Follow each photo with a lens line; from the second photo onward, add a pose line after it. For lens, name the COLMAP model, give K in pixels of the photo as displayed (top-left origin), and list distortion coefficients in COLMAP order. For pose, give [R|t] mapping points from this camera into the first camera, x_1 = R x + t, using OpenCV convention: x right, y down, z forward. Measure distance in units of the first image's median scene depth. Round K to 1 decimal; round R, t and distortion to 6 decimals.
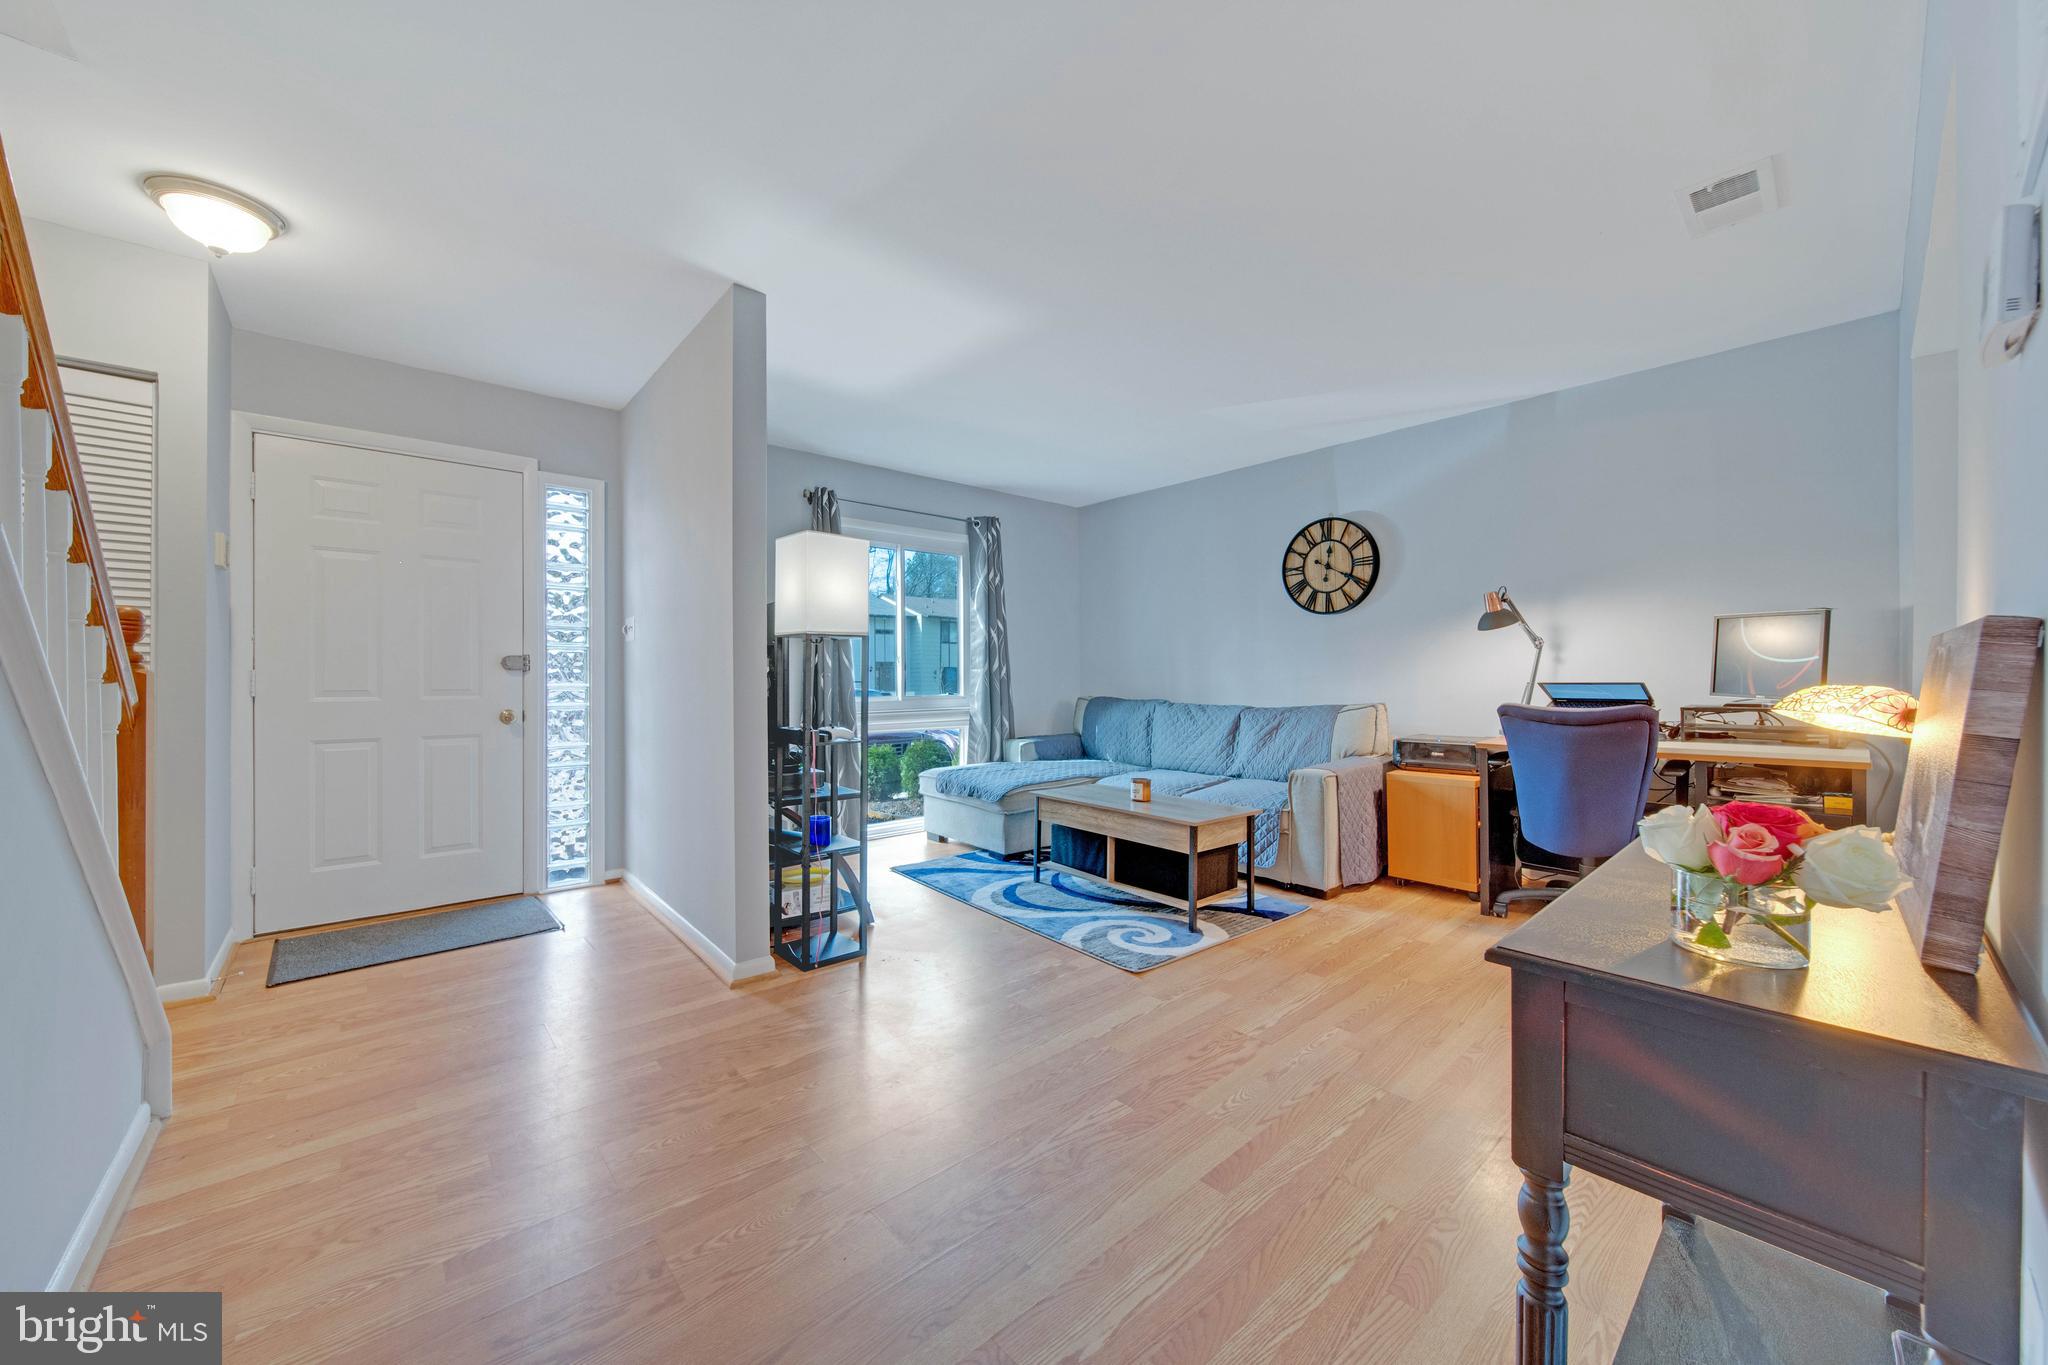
lens RADIAL K [[756.8, 0, 1024.0], [0, 756.8, 682.5], [0, 0, 1]] dist [-0.000729, -0.000130]
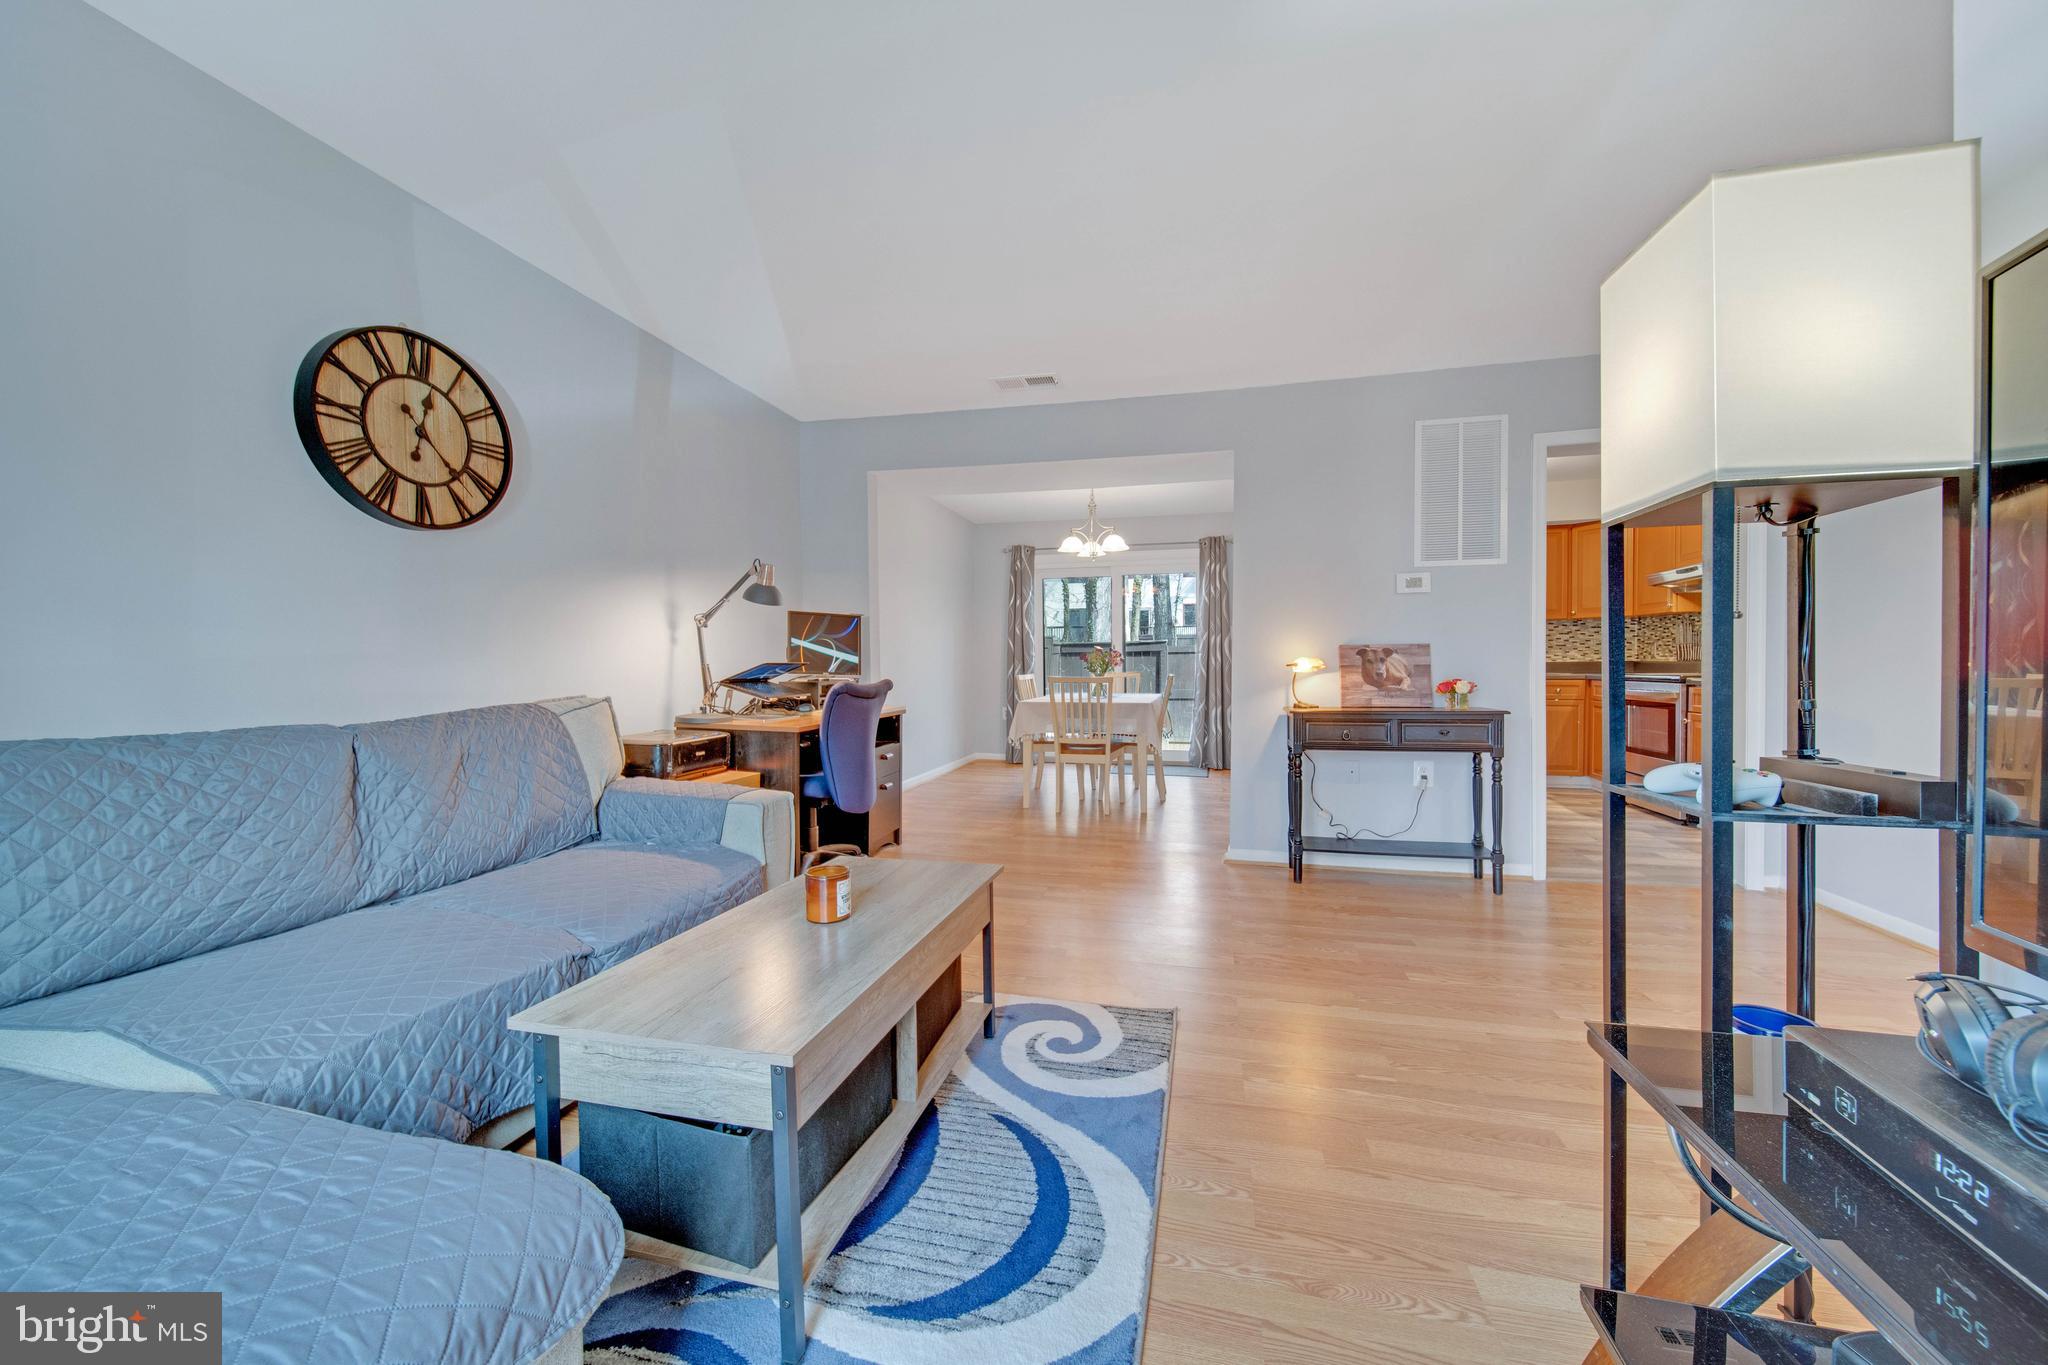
lens RADIAL K [[774.3, 0, 1029.2], [0, 774.3, 671.6], [0, 0, 1]] dist [0.027240, 0.000044]
pose [[-0.568893, -0.003660, 0.822404, -0.256039], [0.009737, 0.999890, 0.011185, 0.002738], [-0.822354, 0.014371, -0.568794, 0.967826]]
